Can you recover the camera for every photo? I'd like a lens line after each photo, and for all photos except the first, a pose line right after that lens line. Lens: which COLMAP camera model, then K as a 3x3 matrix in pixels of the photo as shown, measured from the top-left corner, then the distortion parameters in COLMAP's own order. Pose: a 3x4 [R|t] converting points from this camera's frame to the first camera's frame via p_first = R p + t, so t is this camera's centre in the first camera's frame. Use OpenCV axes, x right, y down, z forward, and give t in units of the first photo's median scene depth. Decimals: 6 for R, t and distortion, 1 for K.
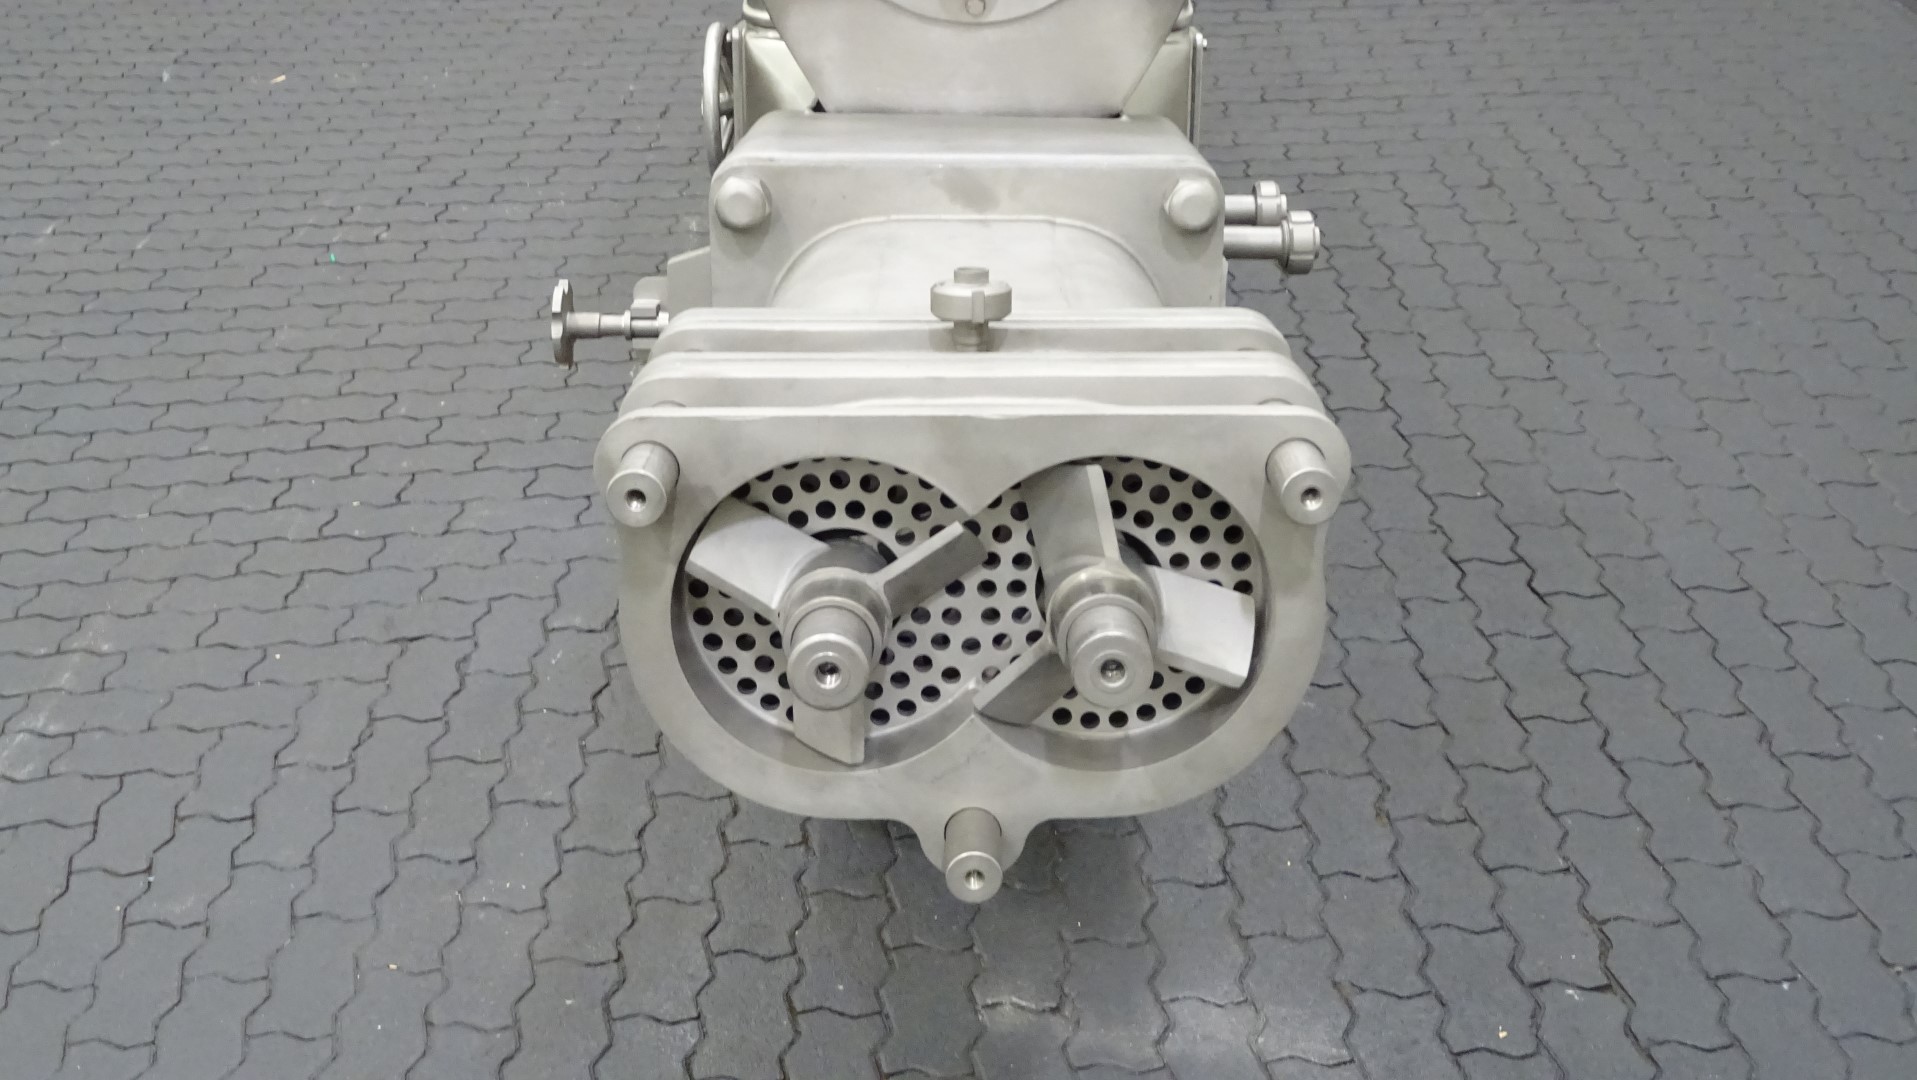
lens RADIAL K [[2112.7, 0, 961.8], [0, 2112.7, 542.6], [0, 0, 1]] dist [-0.013690, -0.001160]
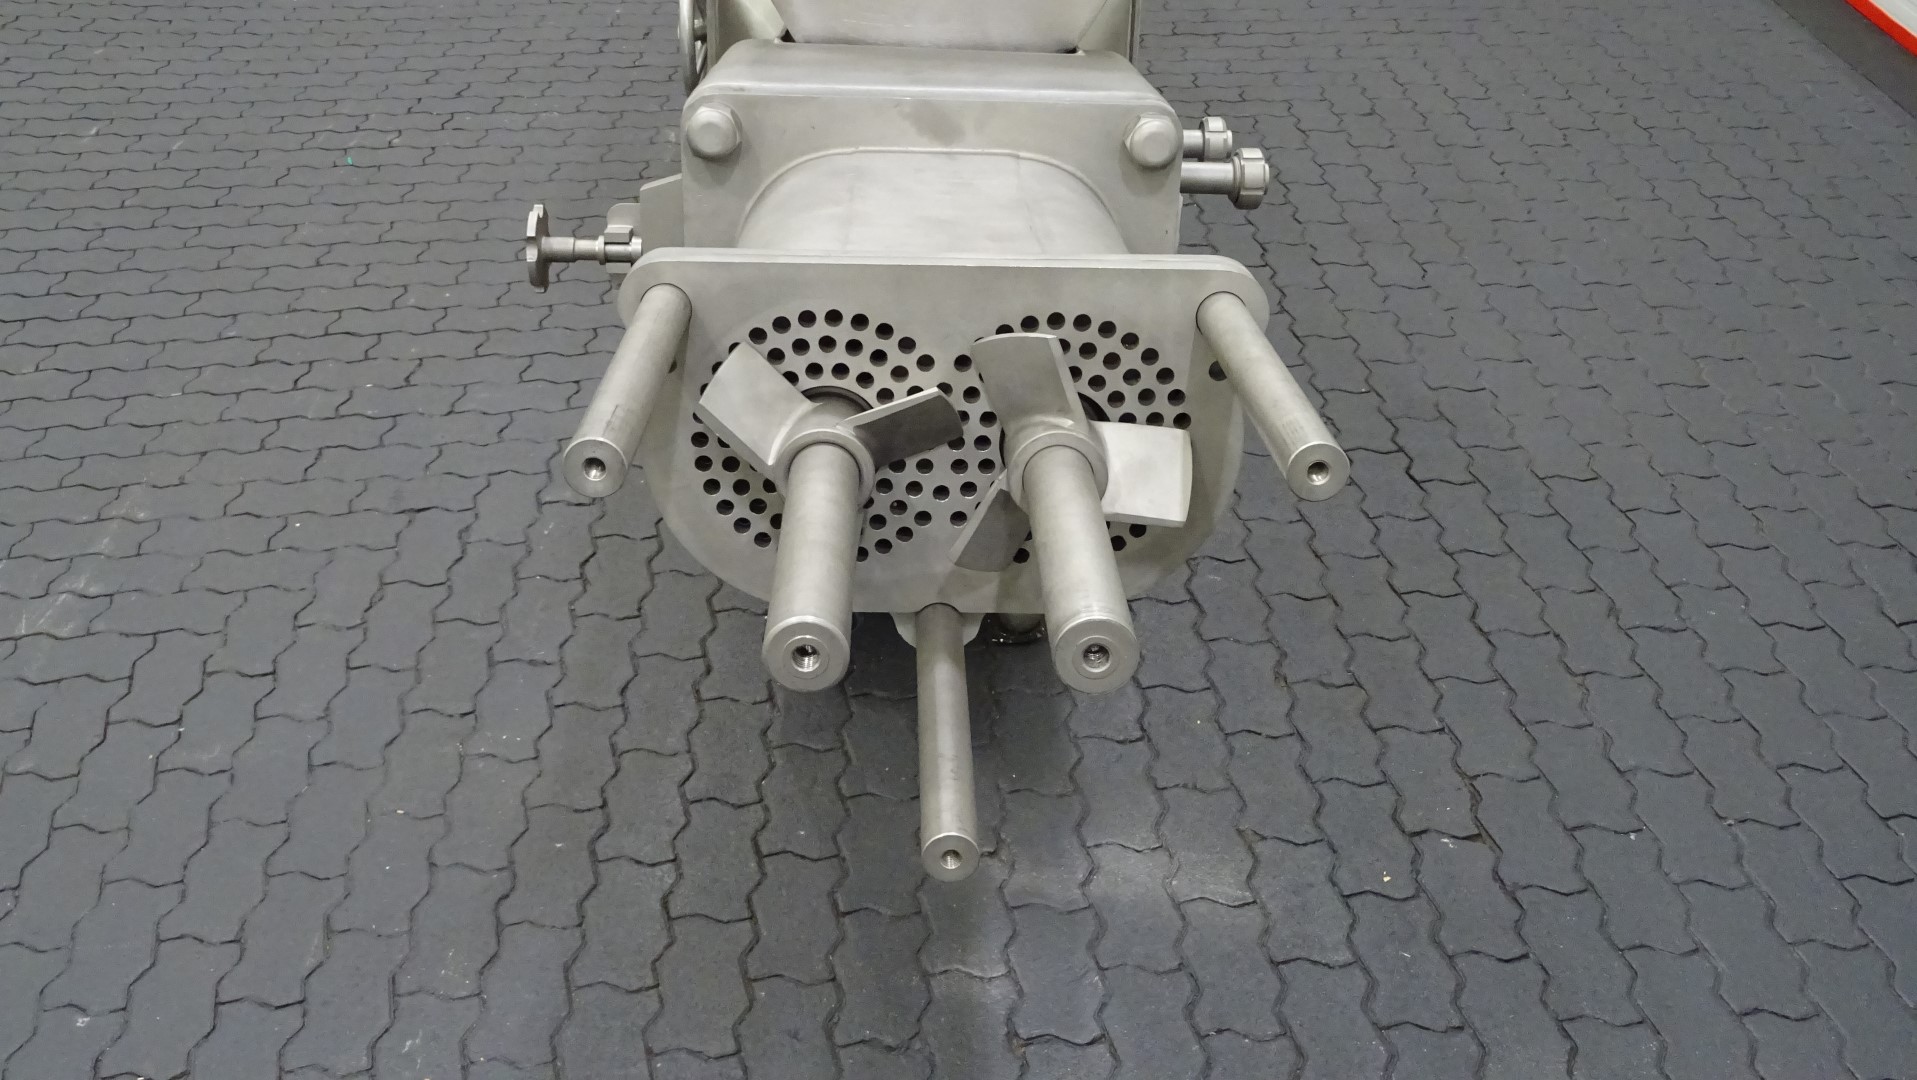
lens RADIAL K [[1740.2, 0, 961.3], [0, 1740.2, 544.2], [0, 0, 1]] dist [-0.010368, -0.008793]
pose [[0.999295, 0.009067, 0.036444, -0.006112], [-0.012049, 0.996523, 0.082445, -0.015556], [-0.035569, -0.082826, 0.995929, 0.067519]]
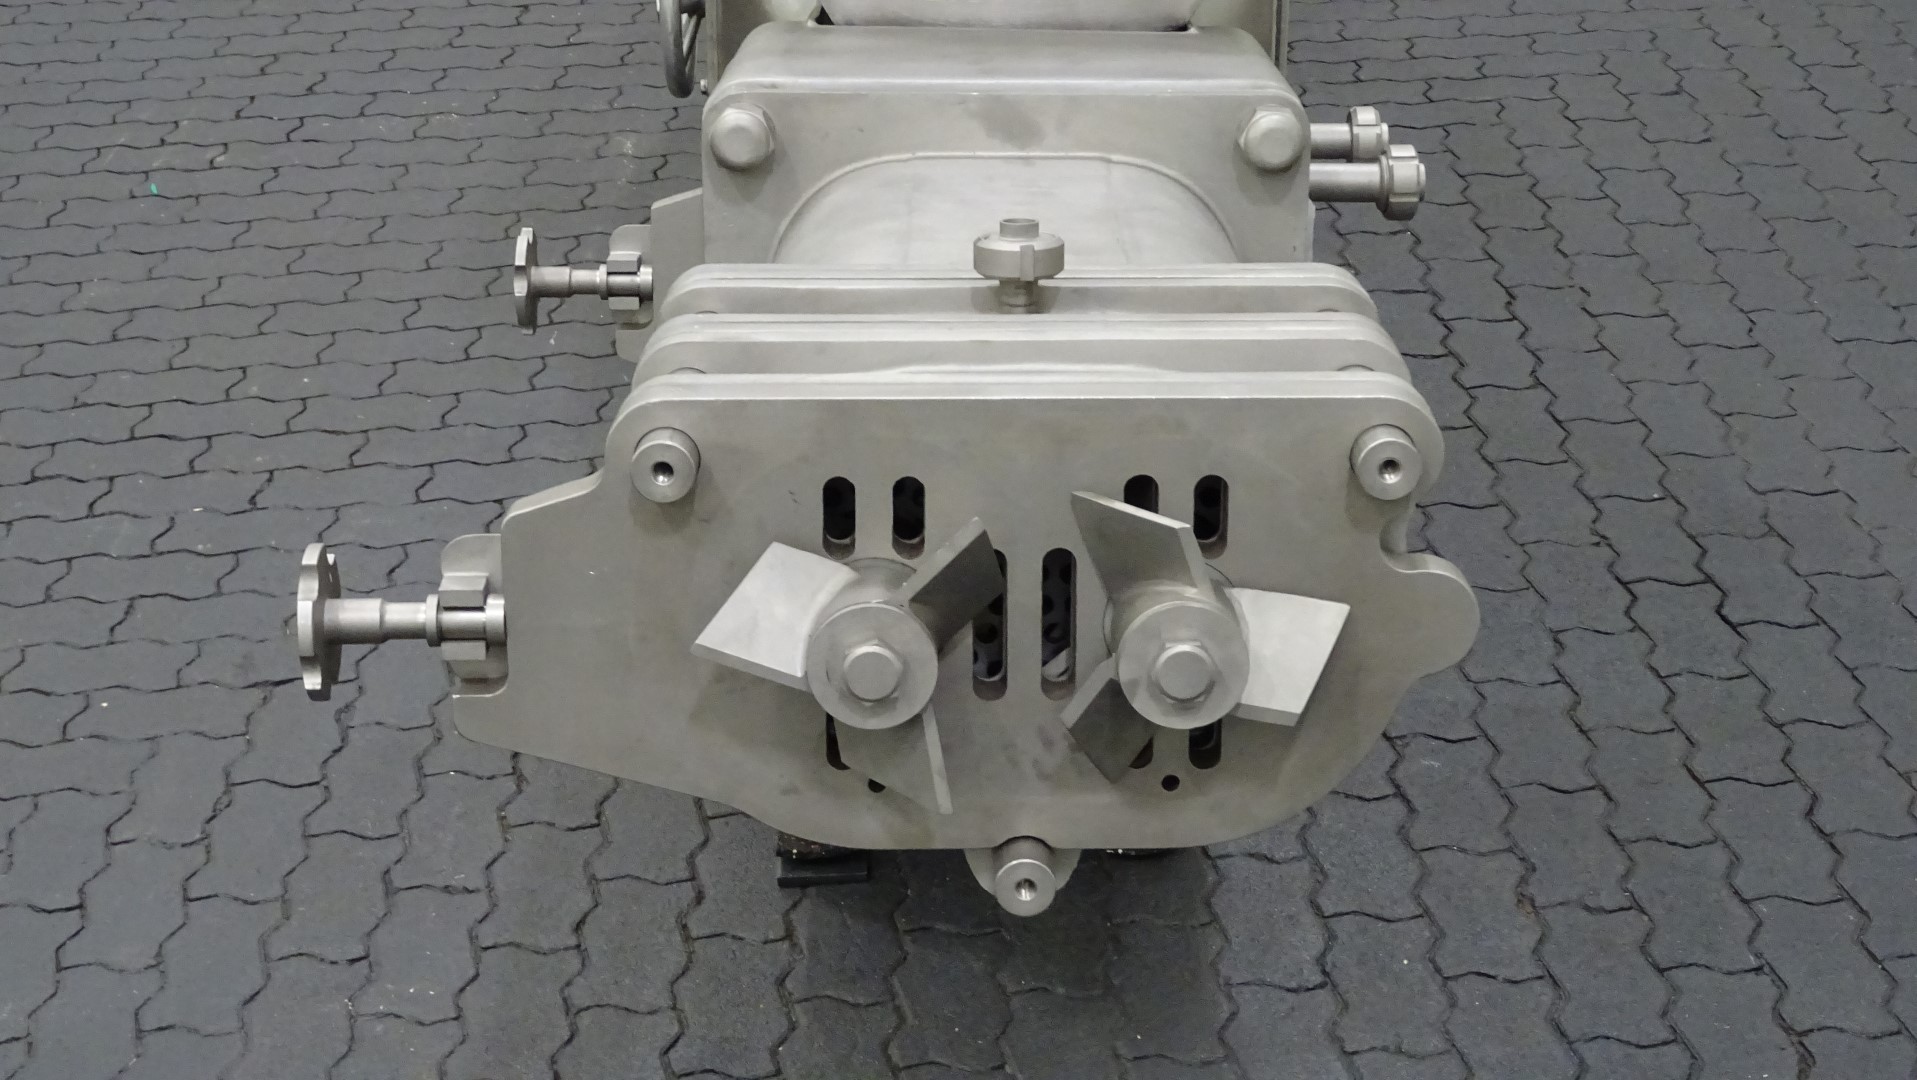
lens RADIAL K [[2967.9, 0, 966.4], [0, 2967.9, 536.8], [0, 0, 1]] dist [0.007070, -0.043794]
pose [[0.999999, -0.000926, -0.001419, -0.005663], [0.000906, 0.999895, -0.014465, 0.007916], [0.001432, 0.014463, 0.999894, -0.088733]]
